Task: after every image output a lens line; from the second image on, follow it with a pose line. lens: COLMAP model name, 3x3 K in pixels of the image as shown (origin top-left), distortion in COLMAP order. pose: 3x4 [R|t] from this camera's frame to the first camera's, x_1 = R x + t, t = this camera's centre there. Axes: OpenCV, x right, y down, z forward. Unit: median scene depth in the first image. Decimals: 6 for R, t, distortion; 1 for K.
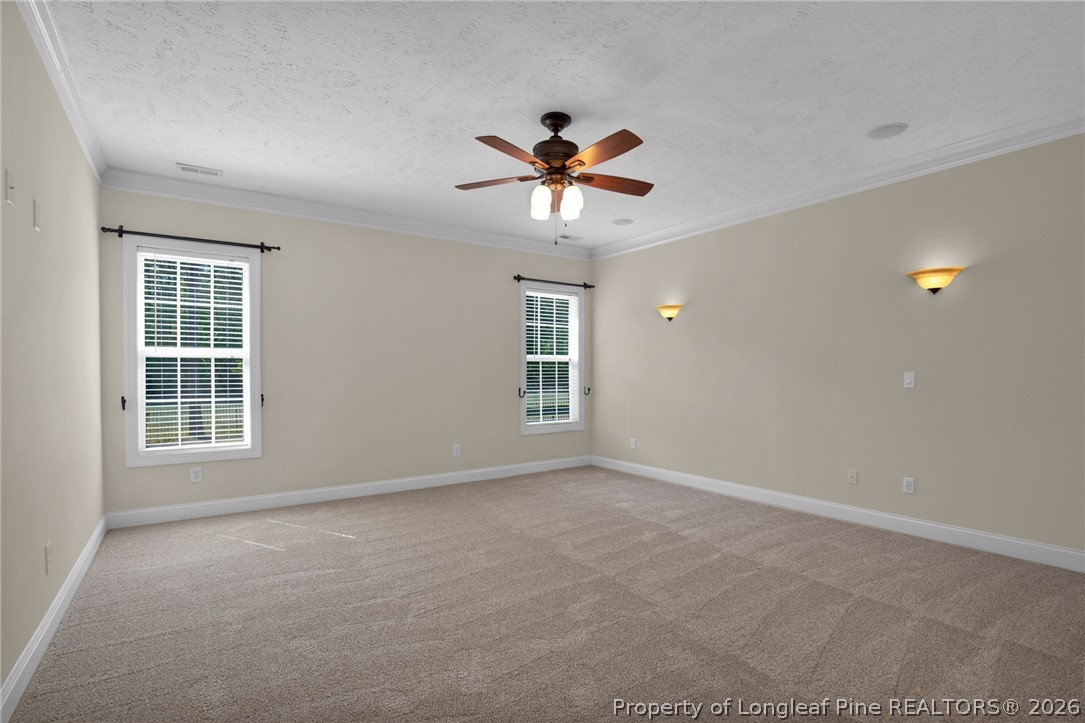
lens RADIAL K [[529.0, 0, 545.2], [0, 529.0, 368.1], [0, 0, 1]] dist [-0.029641, 0.000774]
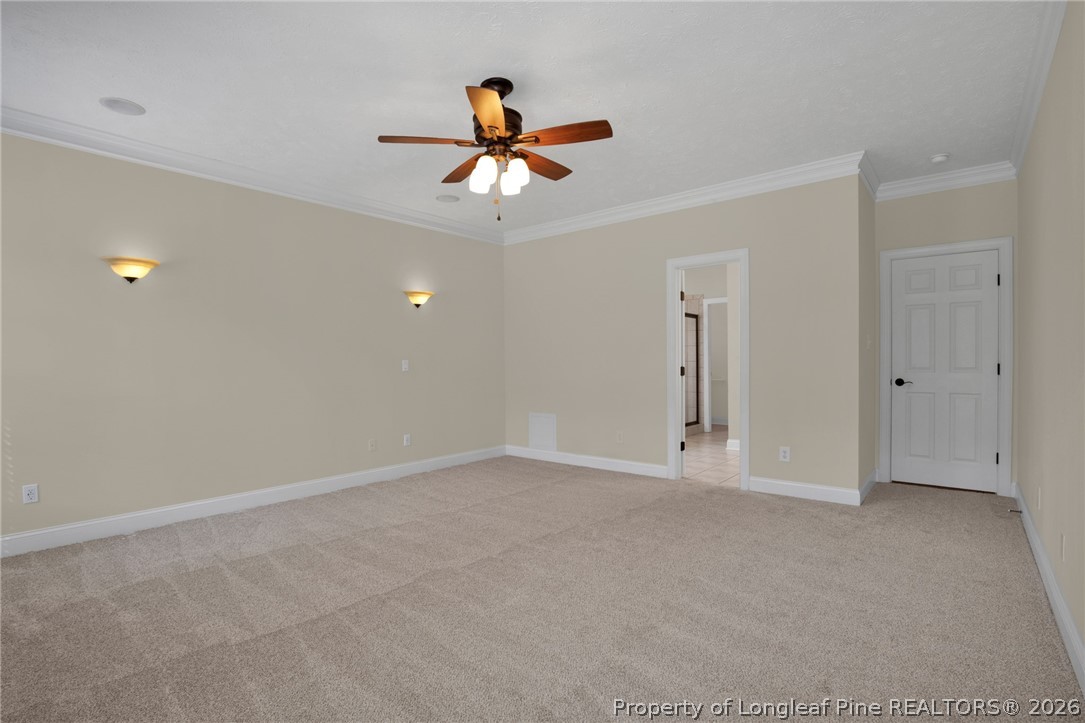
lens RADIAL K [[529.0, 0, 545.2], [0, 529.0, 368.1], [0, 0, 1]] dist [-0.029641, 0.000774]
pose [[-0.271665, -0.009461, 0.962345, -0.755572], [0.002769, 0.999940, 0.010612, 0.015164], [-0.962388, 0.005547, -0.271622, 0.996115]]
